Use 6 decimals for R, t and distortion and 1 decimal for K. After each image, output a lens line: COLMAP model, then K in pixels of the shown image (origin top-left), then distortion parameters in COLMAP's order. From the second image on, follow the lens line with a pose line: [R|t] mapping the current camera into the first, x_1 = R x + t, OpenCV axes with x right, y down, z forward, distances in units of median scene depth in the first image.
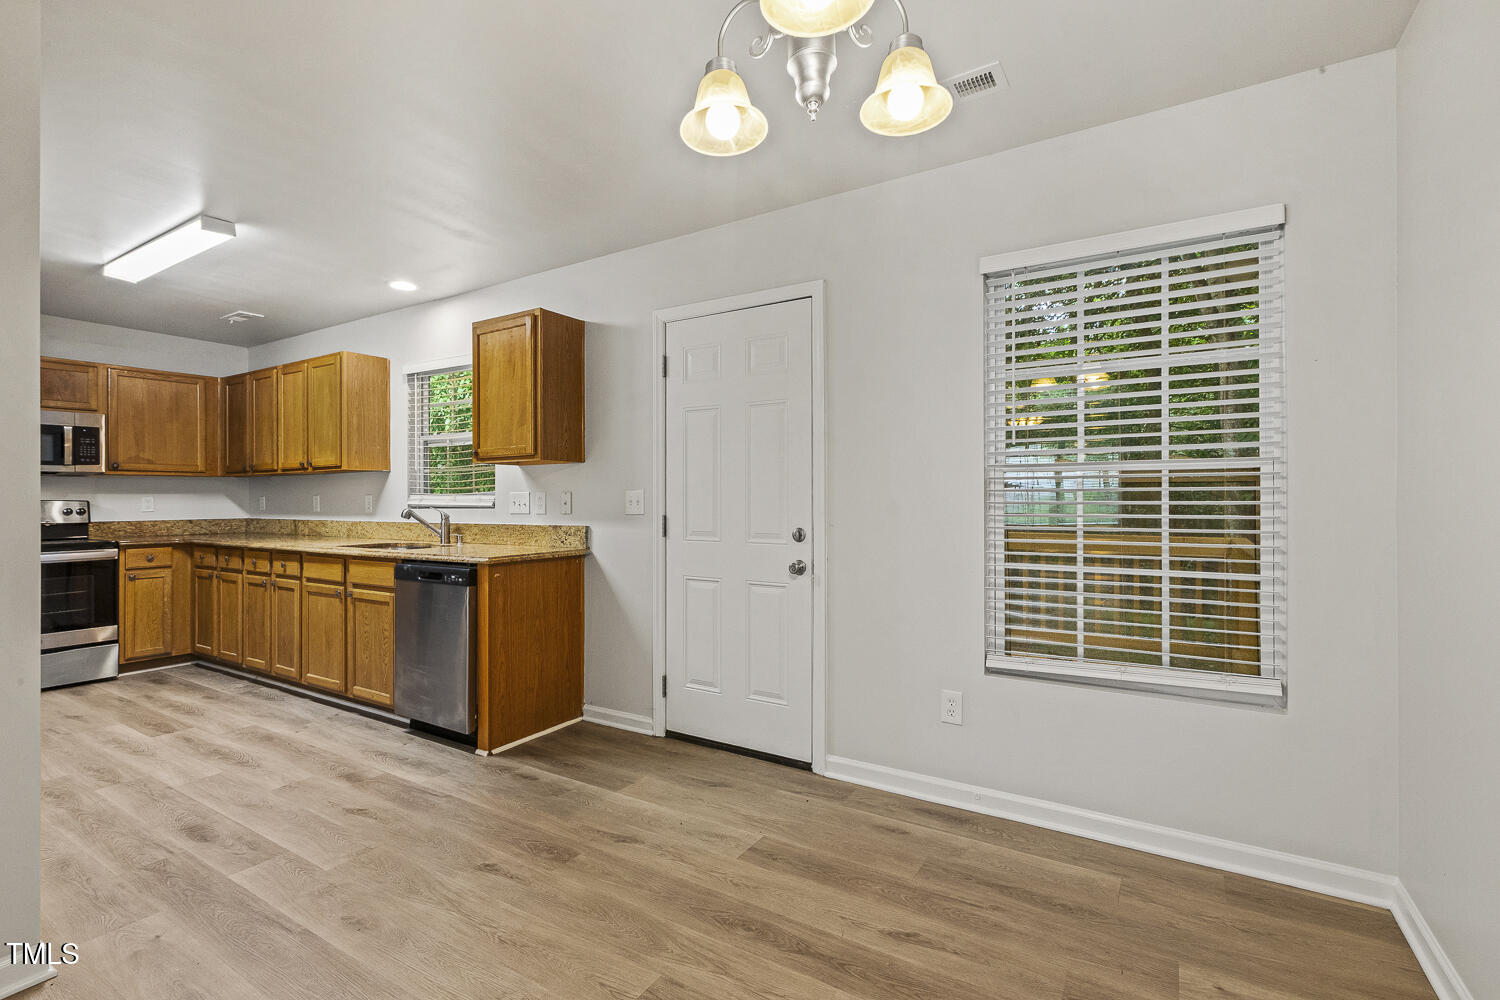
lens RADIAL K [[680.6, 0, 751.9], [0, 680.6, 502.6], [0, 0, 1]] dist [-0.001035, -0.000430]
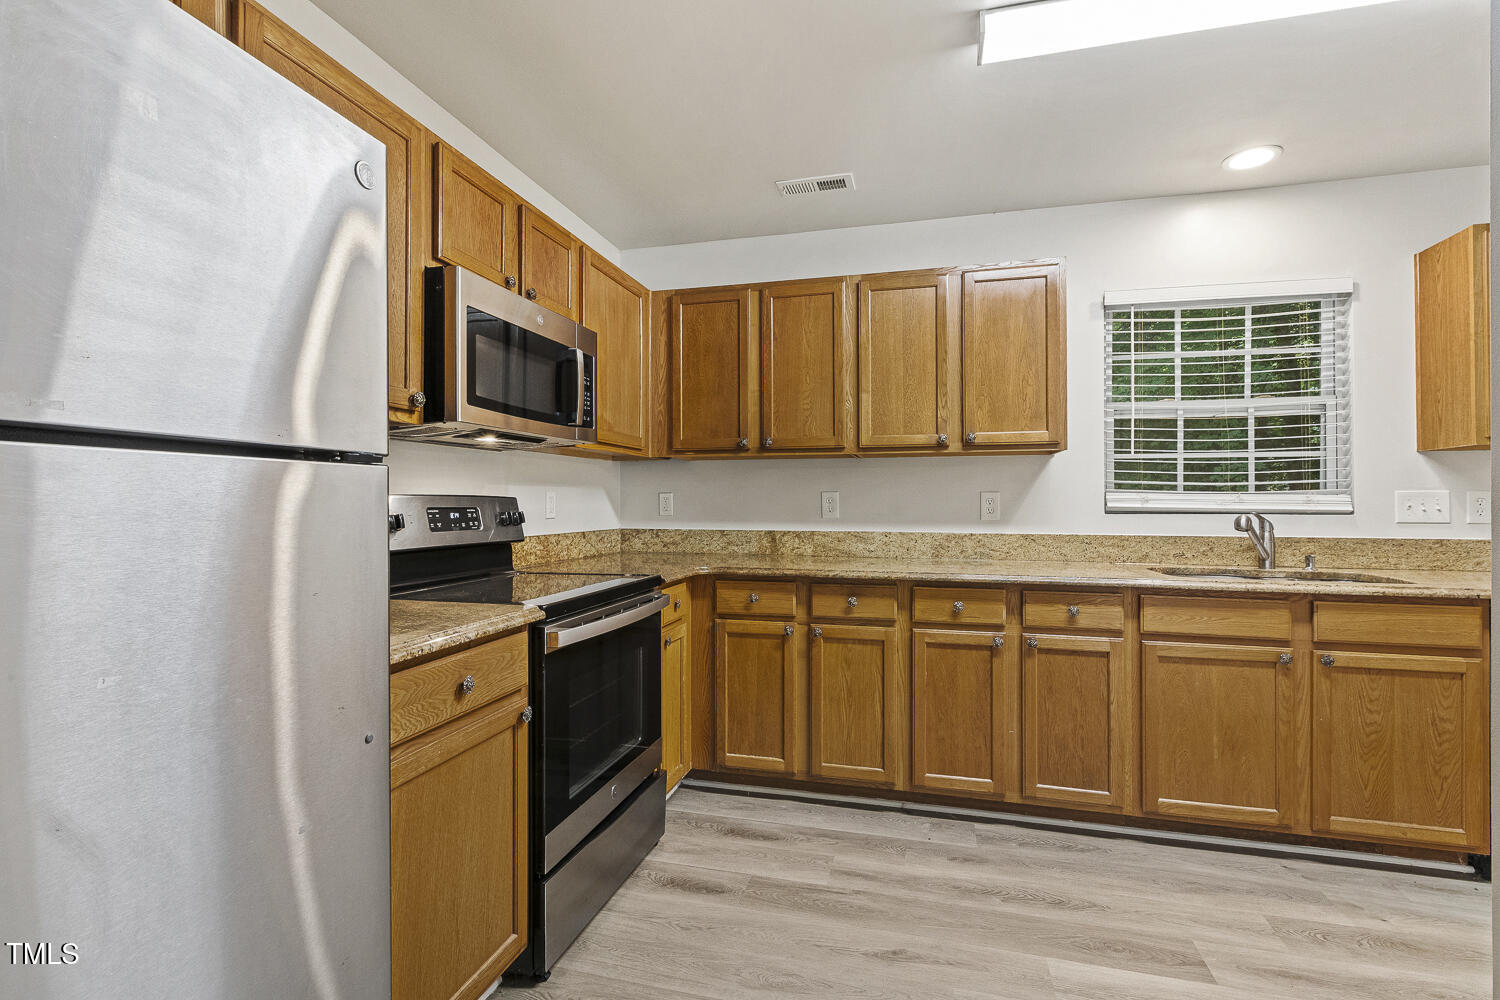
lens RADIAL K [[687.2, 0, 750.8], [0, 687.2, 494.8], [0, 0, 1]] dist [-0.000182, -0.001110]
pose [[0.958924, 0.010229, 0.283478, -1.294050], [-0.006325, 0.999872, -0.014682, 0.002897], [-0.283592, 0.012286, 0.958866, 0.593313]]
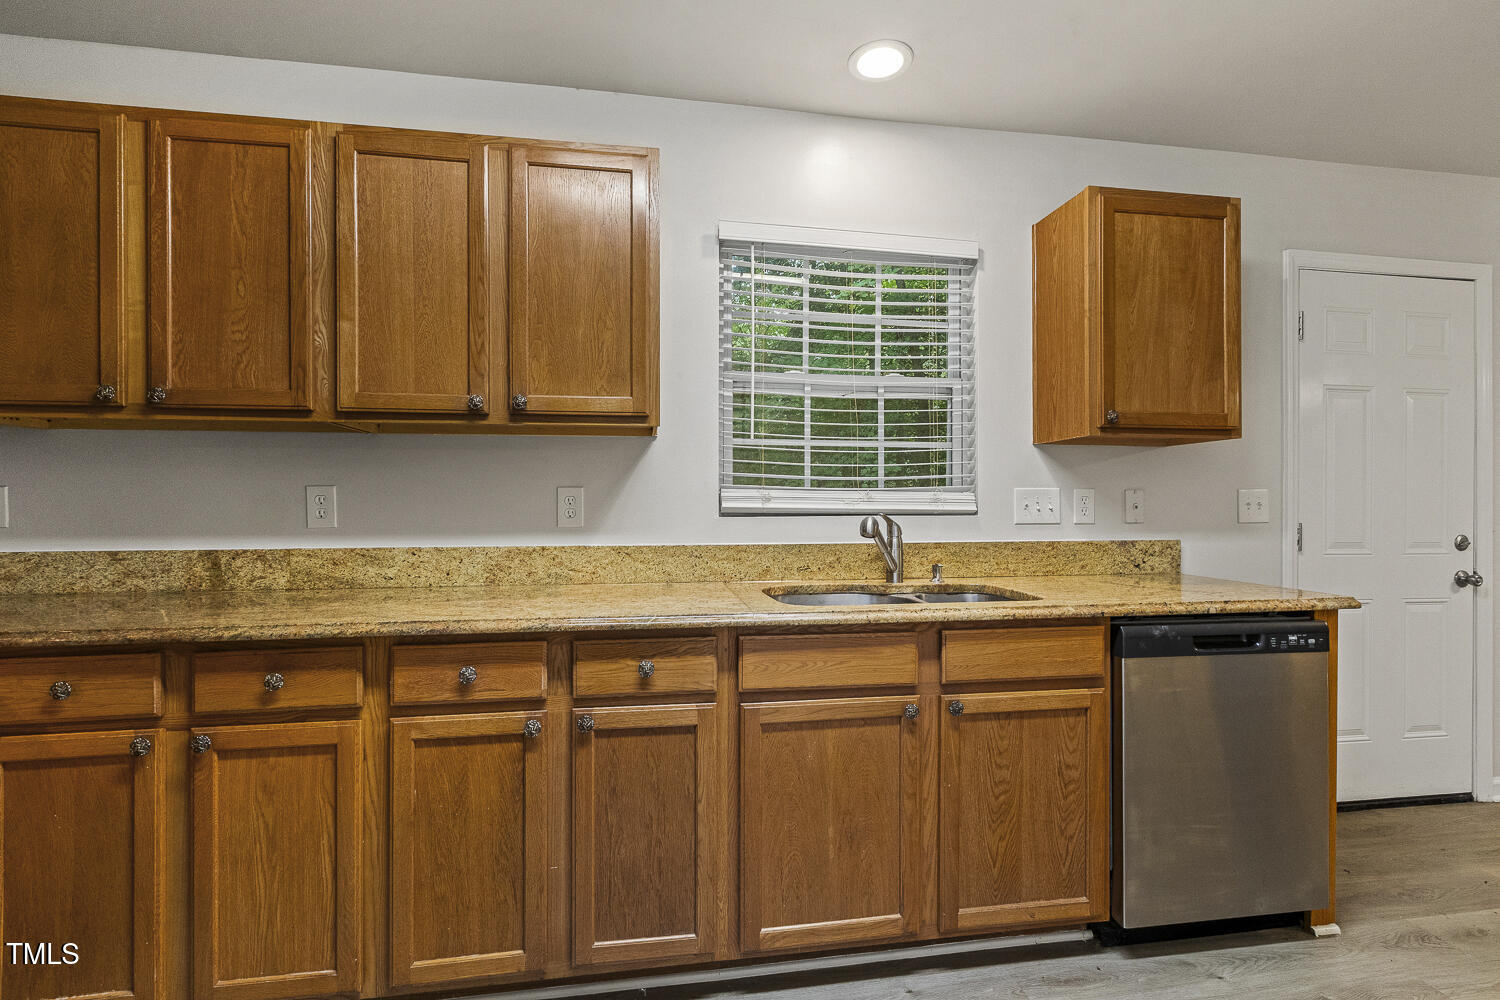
lens RADIAL K [[680.6, 0, 751.9], [0, 680.6, 502.6], [0, 0, 1]] dist [-0.001035, -0.000430]
pose [[0.758237, 0.005385, 0.651957, -1.028984], [-0.001848, 0.999980, -0.006111, 0.001861], [-0.651977, 0.003429, 0.758231, 0.778920]]
